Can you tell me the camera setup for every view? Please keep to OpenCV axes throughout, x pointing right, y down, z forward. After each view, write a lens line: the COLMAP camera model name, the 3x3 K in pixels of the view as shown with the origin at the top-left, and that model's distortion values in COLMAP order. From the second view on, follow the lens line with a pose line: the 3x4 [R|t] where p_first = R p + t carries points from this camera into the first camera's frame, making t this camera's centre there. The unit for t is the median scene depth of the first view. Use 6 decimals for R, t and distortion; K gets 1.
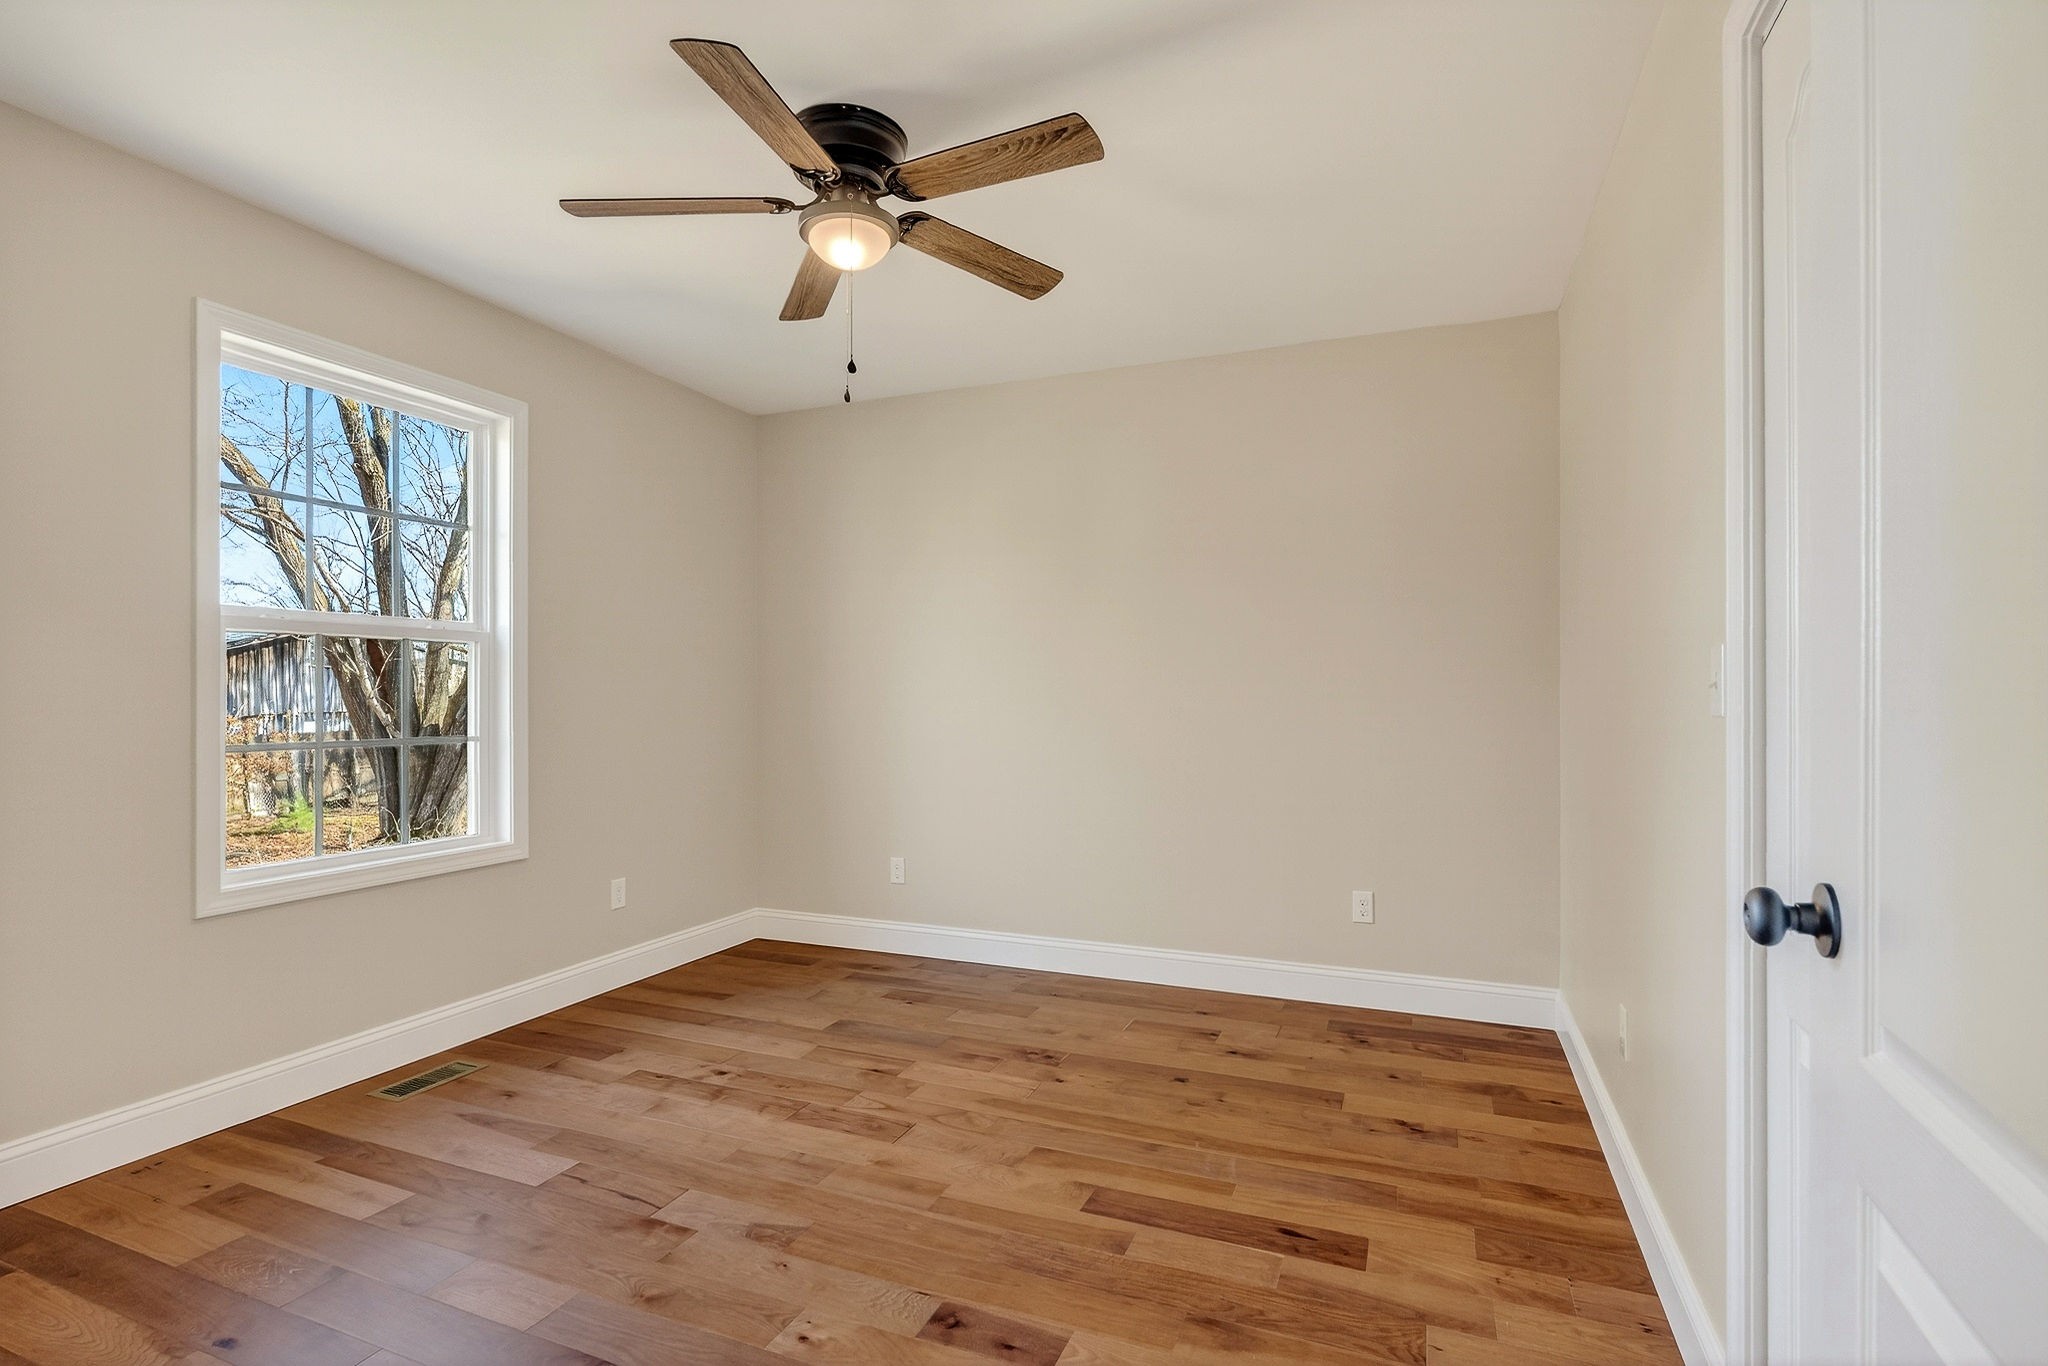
lens RADIAL K [[946.0, 0, 1024.5], [0, 946.0, 700.9], [0, 0, 1]] dist [-0.003159, -0.000556]
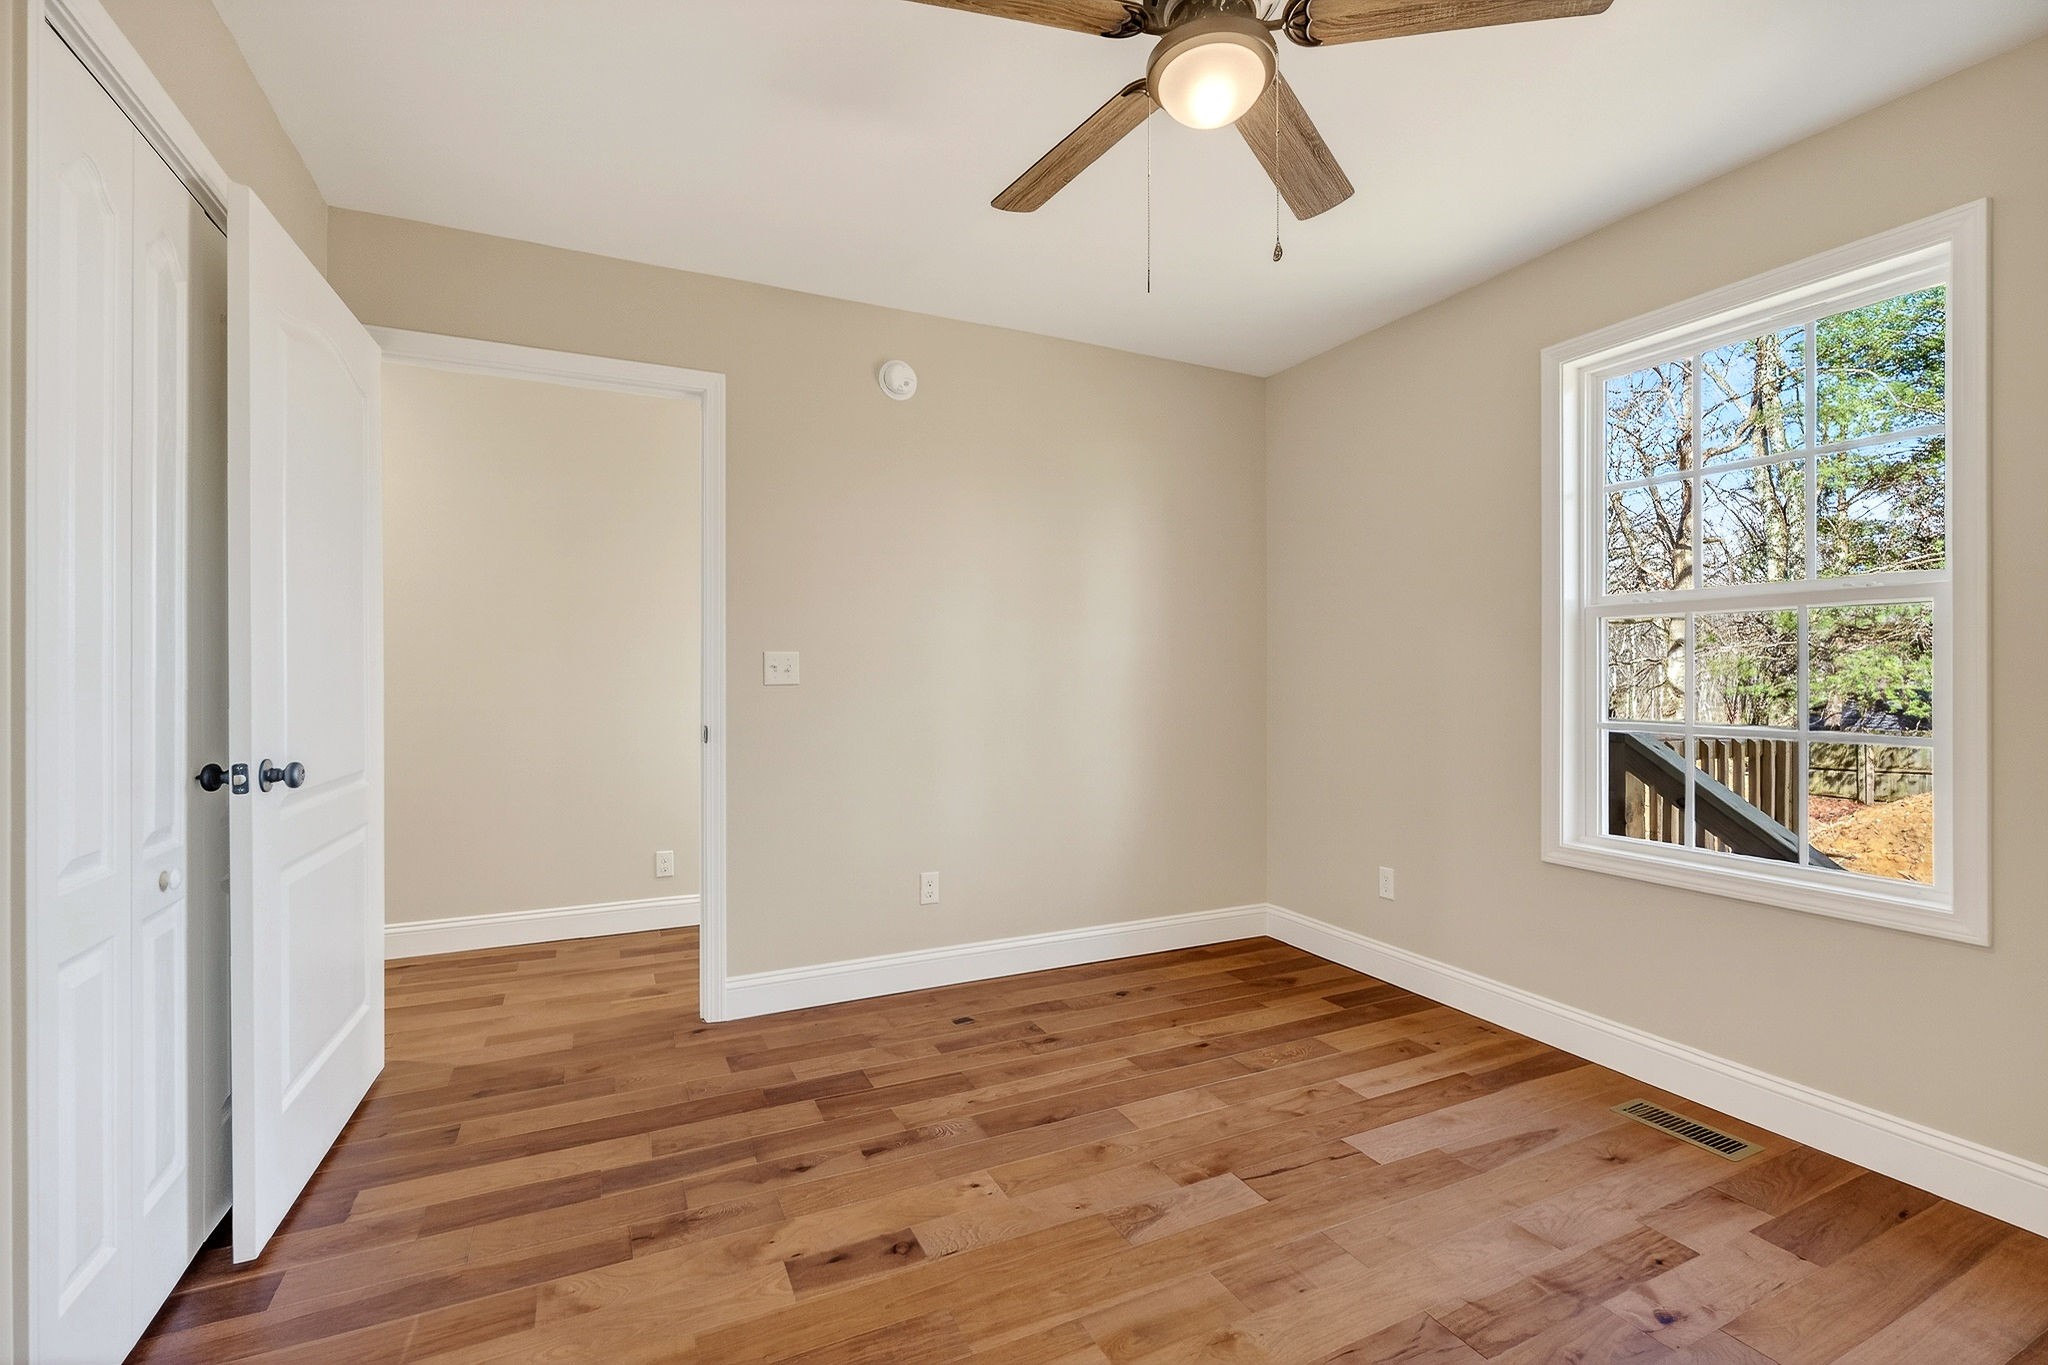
lens RADIAL K [[908.3, 0, 1030.5], [0, 908.3, 679.5], [0, 0, 1]] dist [-0.003453, -0.000051]
pose [[-0.661787, 0.001363, -0.749691, 0.452601], [-0.005199, 0.999966, 0.006407, -0.005028], [0.749674, 0.008138, -0.661757, 1.344924]]
